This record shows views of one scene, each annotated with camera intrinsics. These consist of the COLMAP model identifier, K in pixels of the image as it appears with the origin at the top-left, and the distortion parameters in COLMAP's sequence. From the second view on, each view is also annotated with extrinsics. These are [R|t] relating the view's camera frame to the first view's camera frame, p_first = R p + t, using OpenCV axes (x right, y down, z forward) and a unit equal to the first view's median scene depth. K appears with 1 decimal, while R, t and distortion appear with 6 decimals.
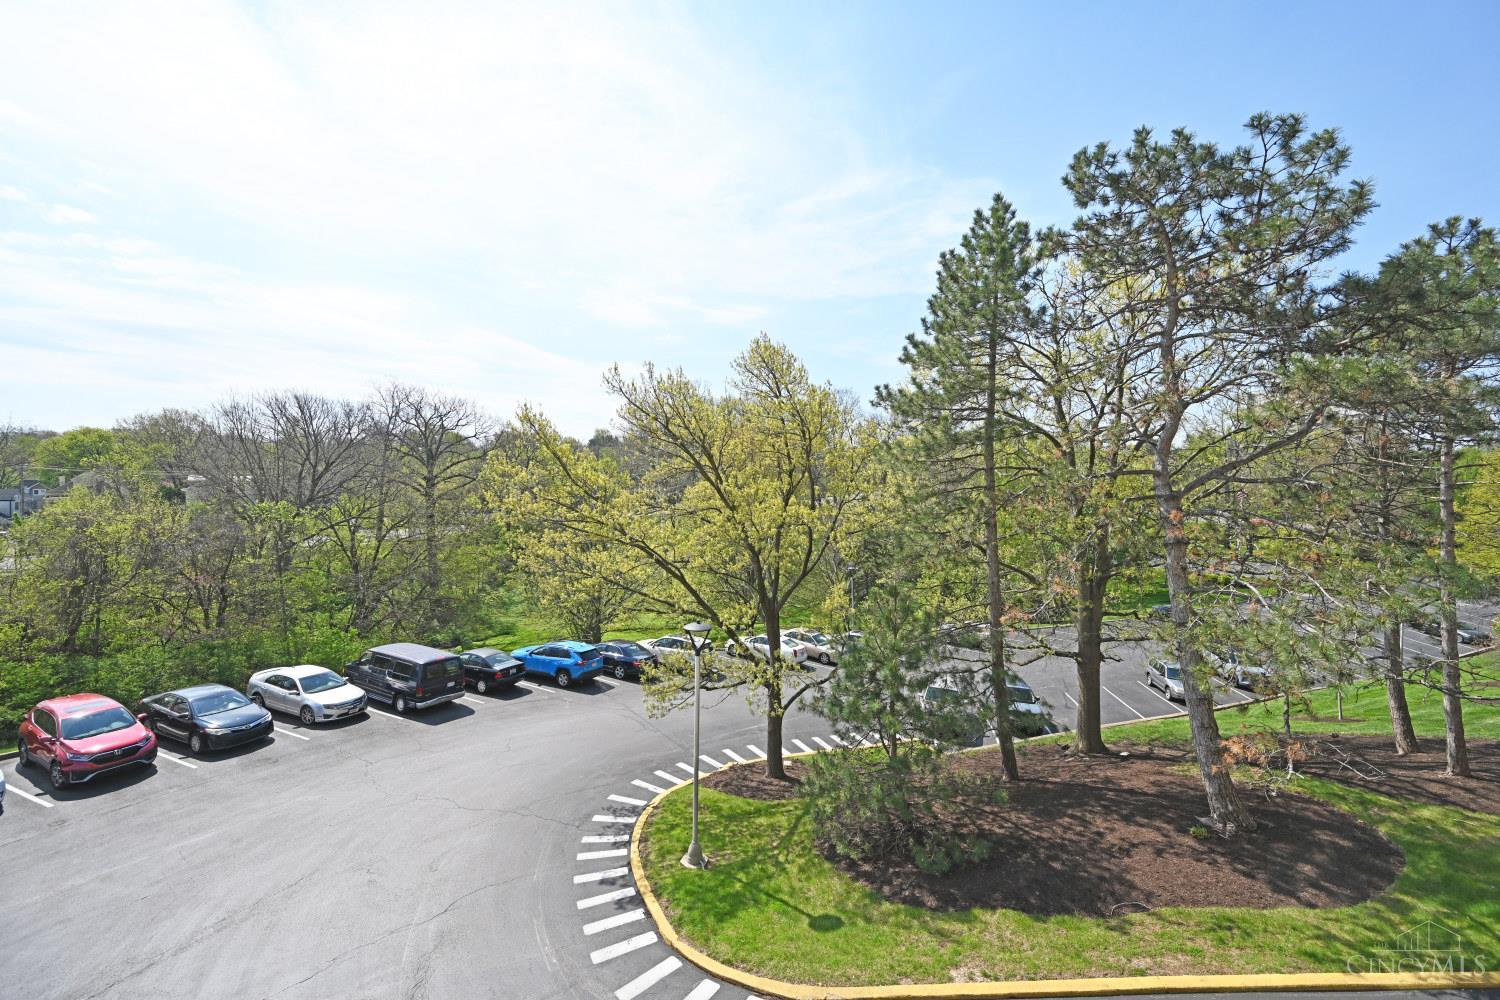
lens RADIAL K [[592.7, 0, 743.7], [0, 592.7, 496.6], [0, 0, 1]] dist [0.000280, 0.000715]
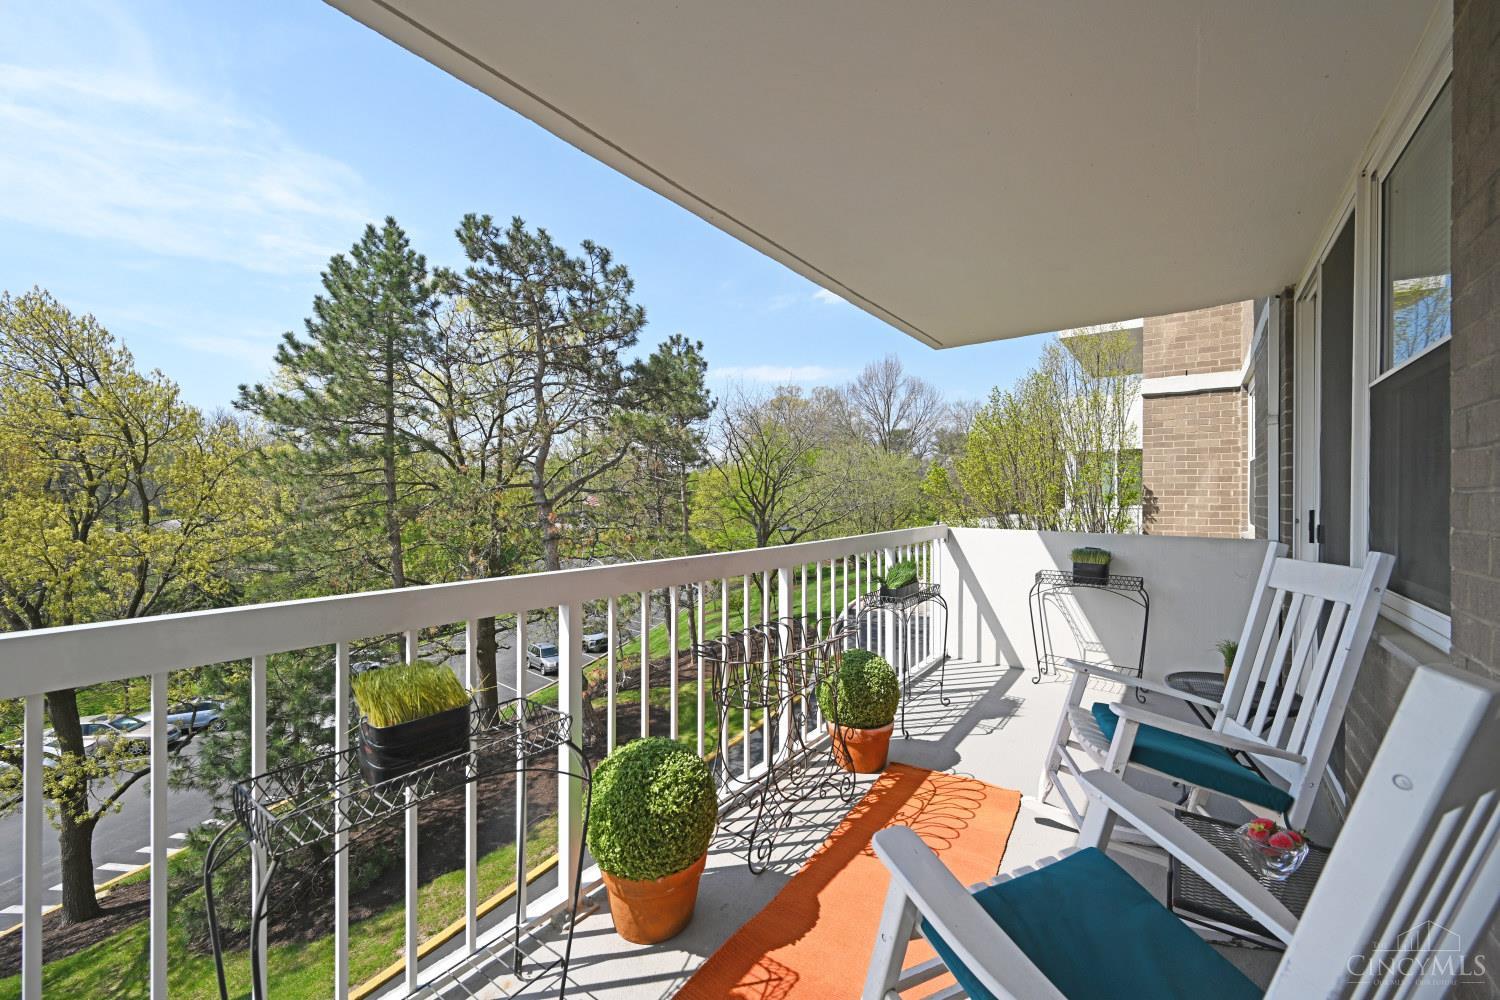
lens RADIAL K [[592.7, 0, 750.6], [0, 592.7, 499.4], [0, 0, 1]] dist [0.000280, 0.000715]
pose [[0.558366, -0.022938, 0.829277, -0.104296], [0.043621, 0.999047, -0.001737, 0.011882], [-0.828447, 0.037144, 0.558834, -0.096239]]
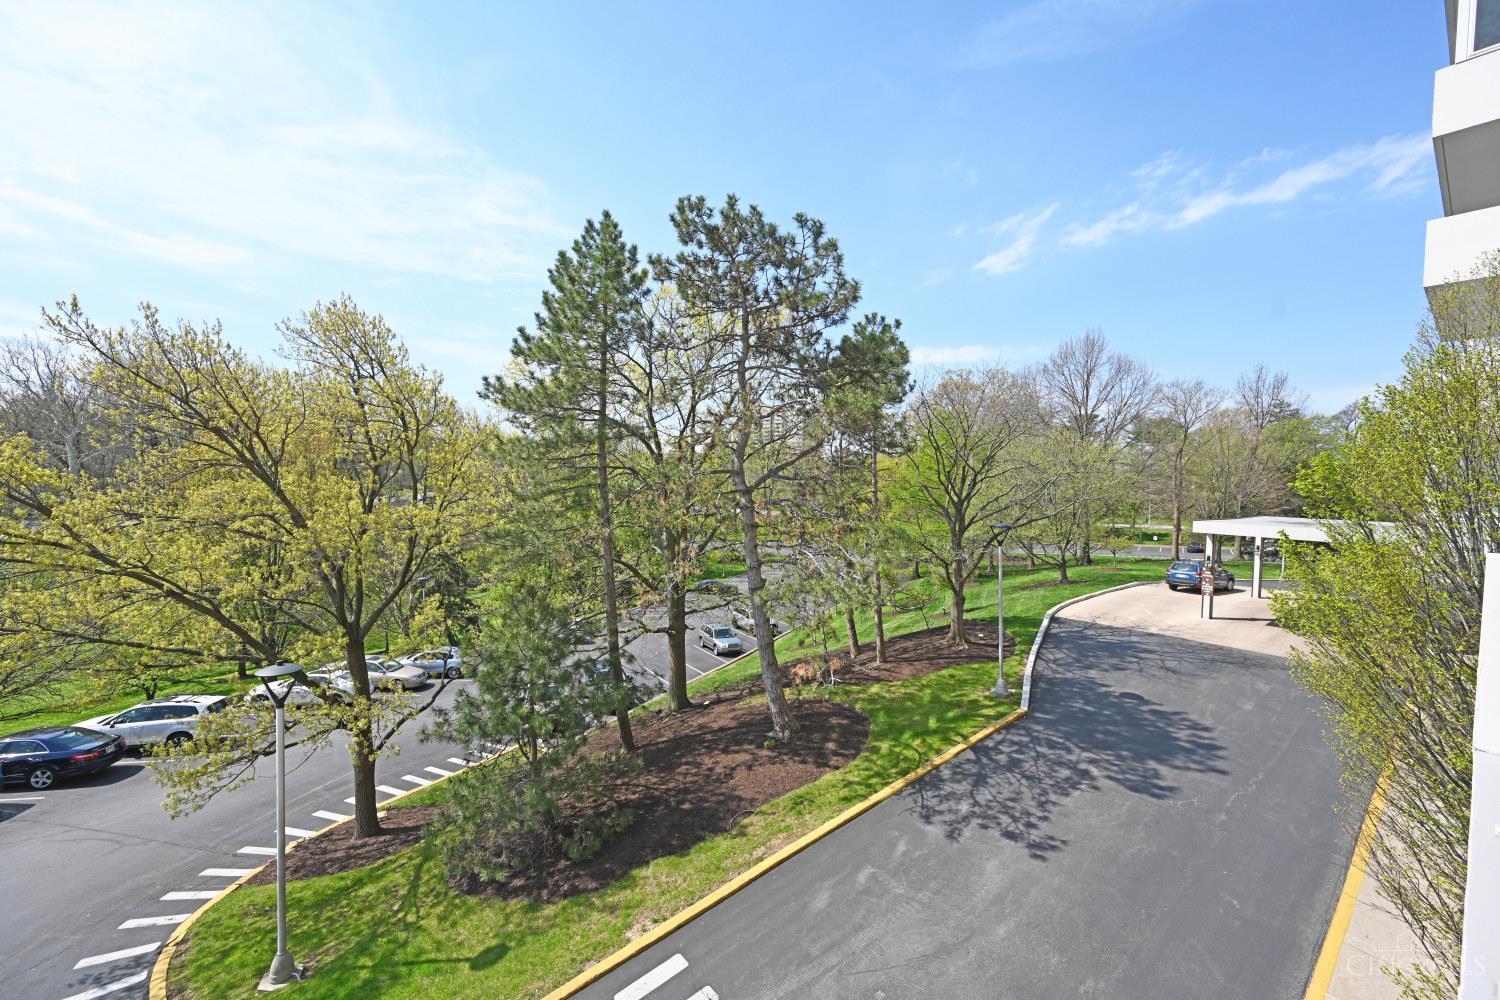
lens RADIAL K [[592.7, 0, 753.7], [0, 592.7, 502.0], [0, 0, 1]] dist [0.000280, 0.000715]
pose [[0.749483, -0.023876, 0.661592, -0.108904], [0.017906, 0.999715, 0.015795, 0.004014], [-0.661781, 0.000008, 0.749697, 0.028105]]
